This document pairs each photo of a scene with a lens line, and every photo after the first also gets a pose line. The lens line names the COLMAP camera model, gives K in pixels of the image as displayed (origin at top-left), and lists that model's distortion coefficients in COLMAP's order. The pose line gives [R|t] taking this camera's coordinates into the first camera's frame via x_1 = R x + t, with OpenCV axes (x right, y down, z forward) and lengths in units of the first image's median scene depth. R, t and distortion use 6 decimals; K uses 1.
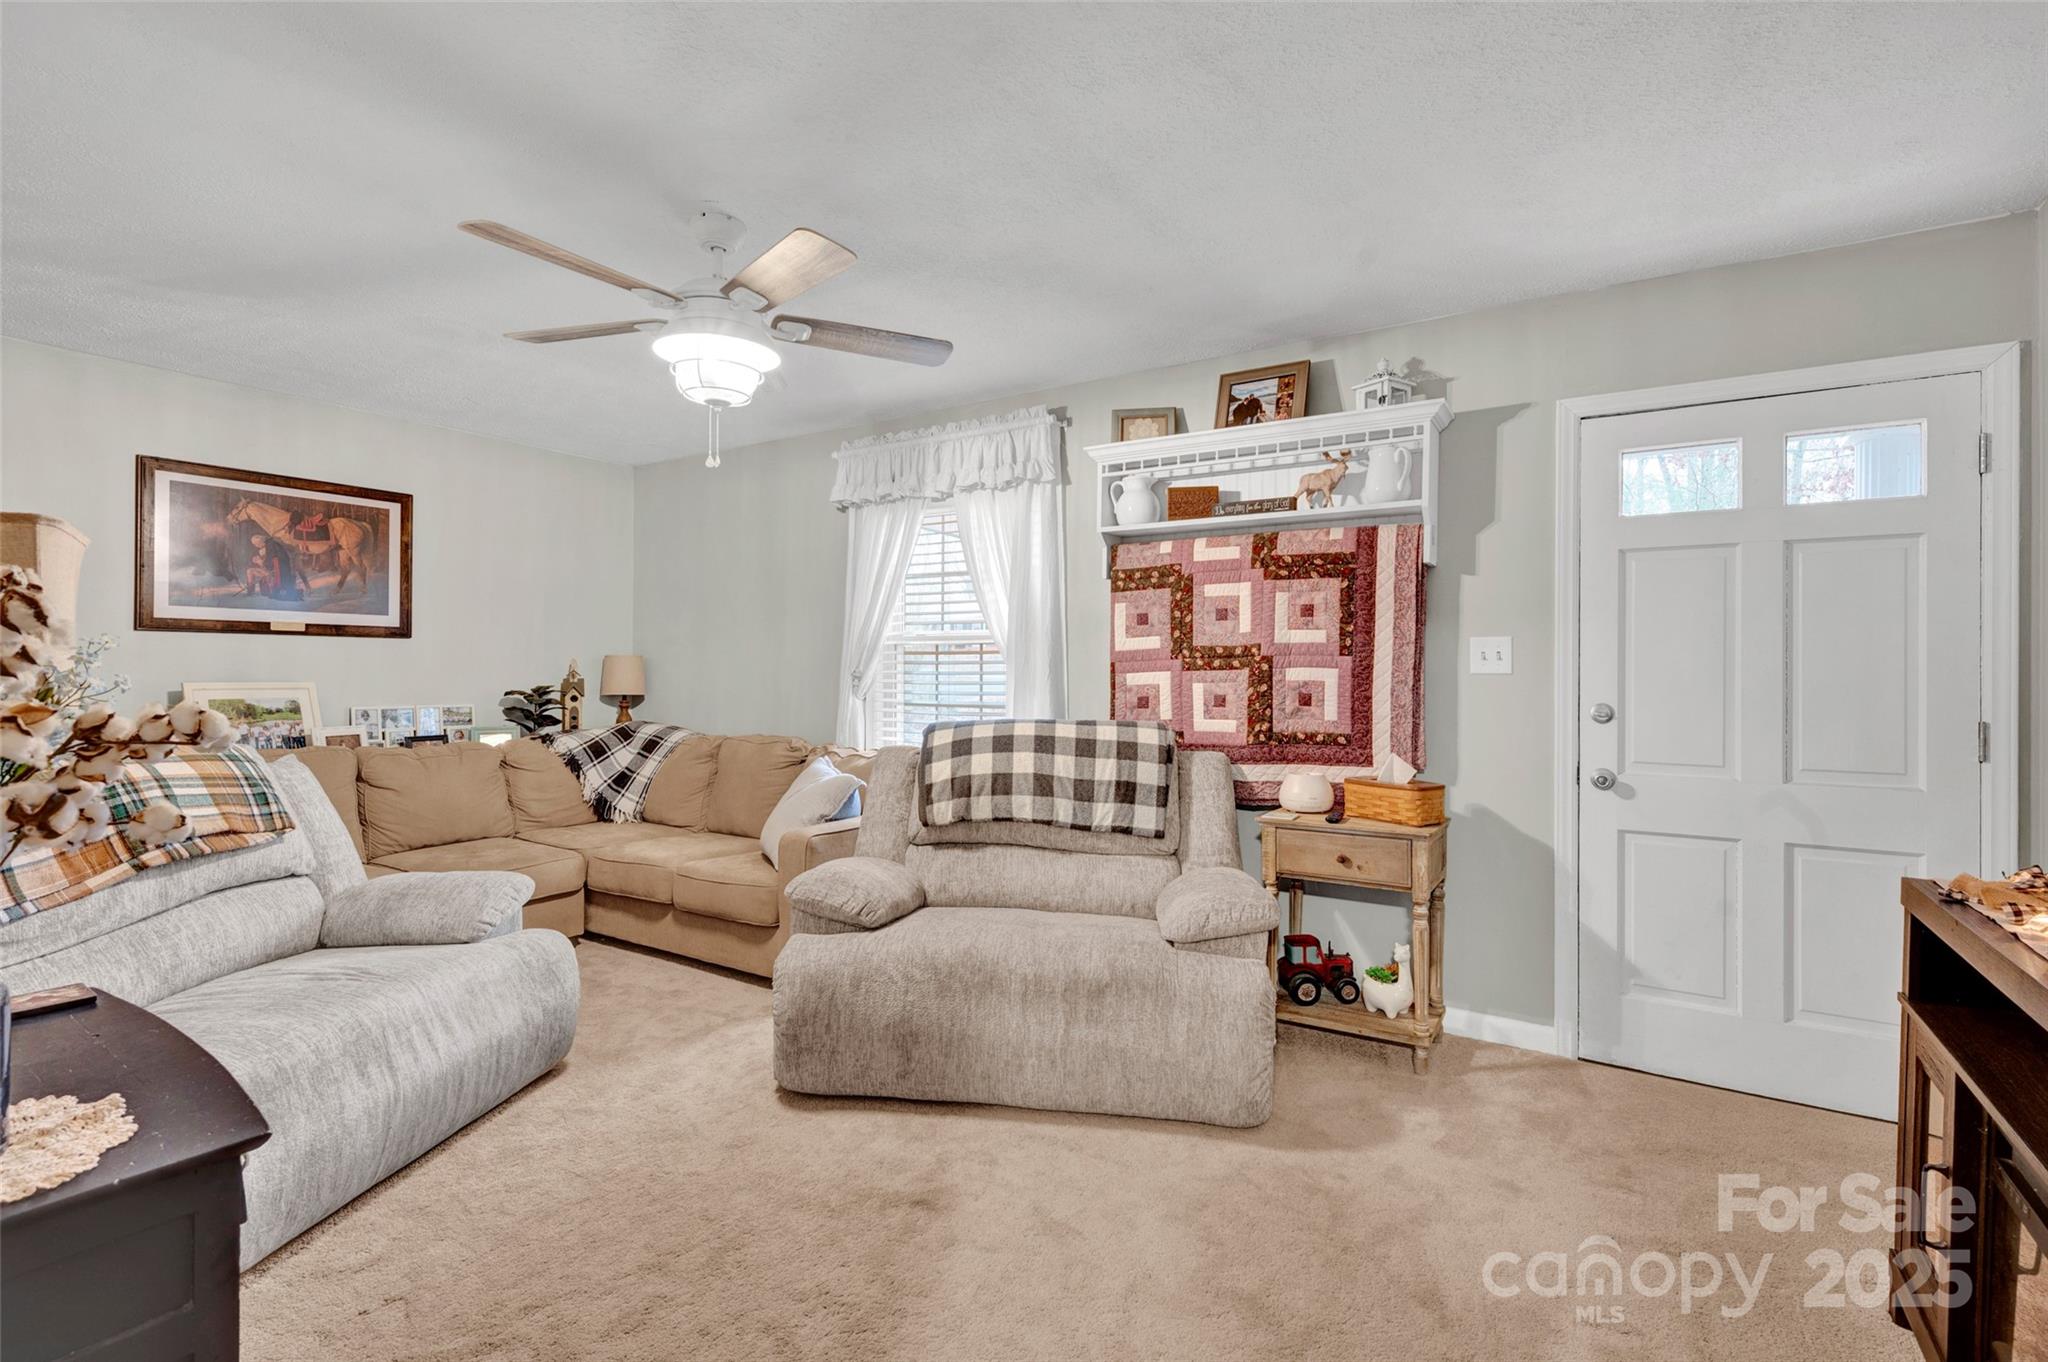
lens RADIAL K [[936.0, 0, 1040.0], [0, 936.0, 669.0], [0, 0, 1]] dist [-0.002506, -0.000146]
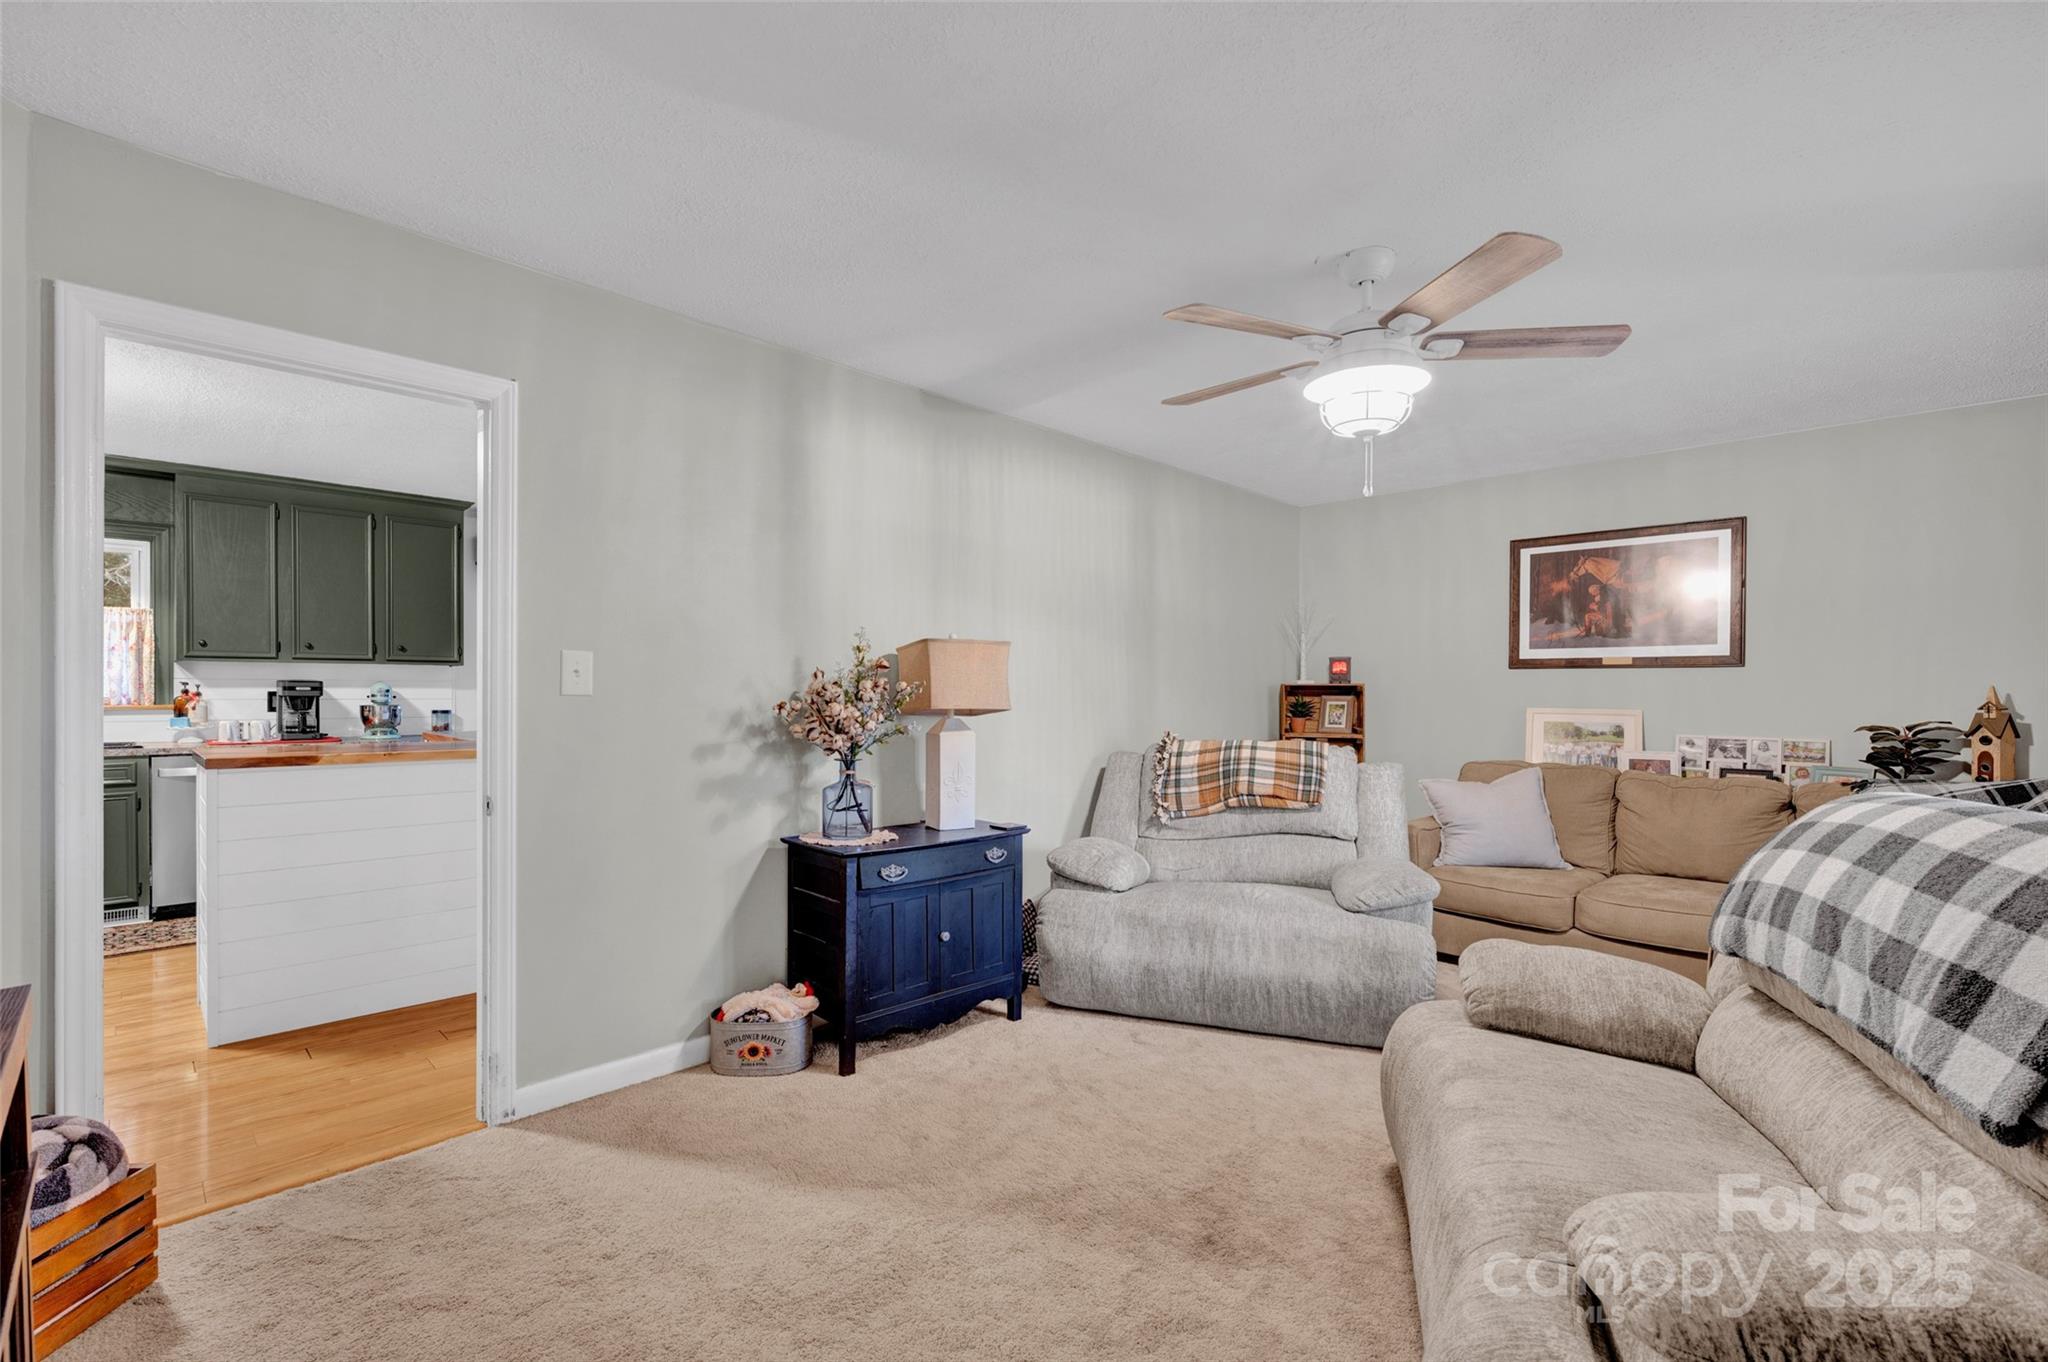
lens RADIAL K [[936.0, 0, 1037.6], [0, 936.0, 695.7], [0, 0, 1]] dist [-0.002506, -0.000146]
pose [[-0.218094, -0.000868, -0.975927, 0.488744], [-0.006063, 0.999982, 0.000465, 0.001236], [0.975909, 0.006019, -0.218095, 0.582683]]
